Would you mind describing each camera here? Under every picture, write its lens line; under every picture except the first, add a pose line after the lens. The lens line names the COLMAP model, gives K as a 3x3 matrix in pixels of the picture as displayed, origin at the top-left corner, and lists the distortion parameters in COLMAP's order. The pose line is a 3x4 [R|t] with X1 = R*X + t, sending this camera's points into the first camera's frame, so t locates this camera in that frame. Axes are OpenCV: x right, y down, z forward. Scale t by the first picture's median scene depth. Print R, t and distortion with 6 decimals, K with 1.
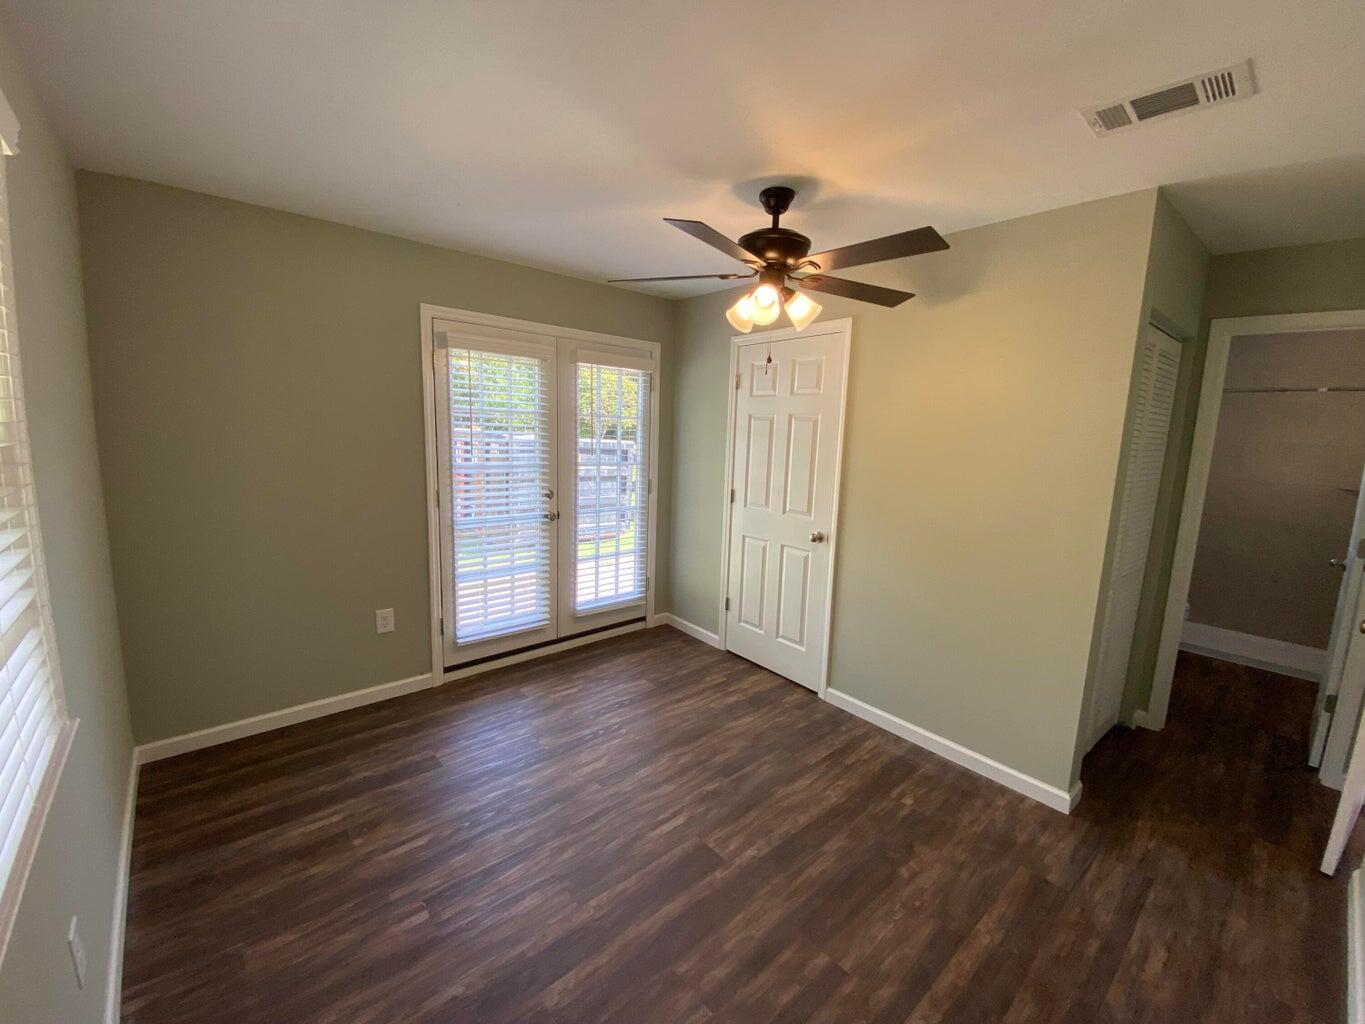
lens RADIAL K [[556.7, 0, 706.9], [0, 556.7, 507.9], [0, 0, 1]] dist [0.013588, -0.025046]
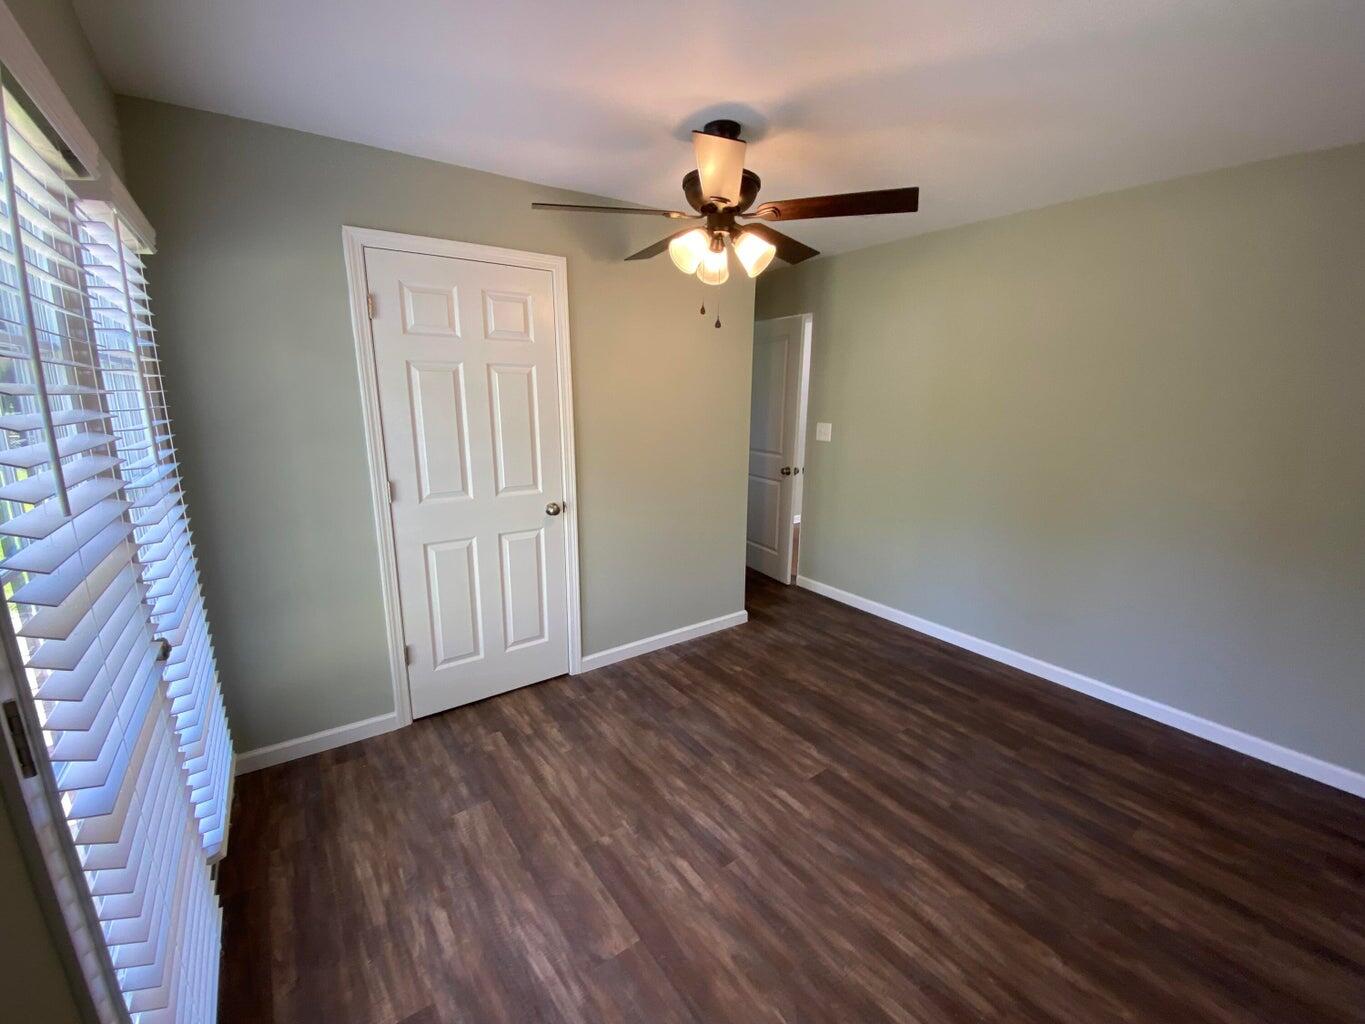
lens RADIAL K [[551.8, 0, 682.2], [0, 551.8, 507.5], [0, 0, 1]] dist [0.024246, -0.023938]
pose [[0.127059, -0.255054, 0.958542, -0.754924], [0.150402, 0.960155, 0.235546, -0.151644], [-0.980426, 0.114238, 0.160357, 0.827363]]
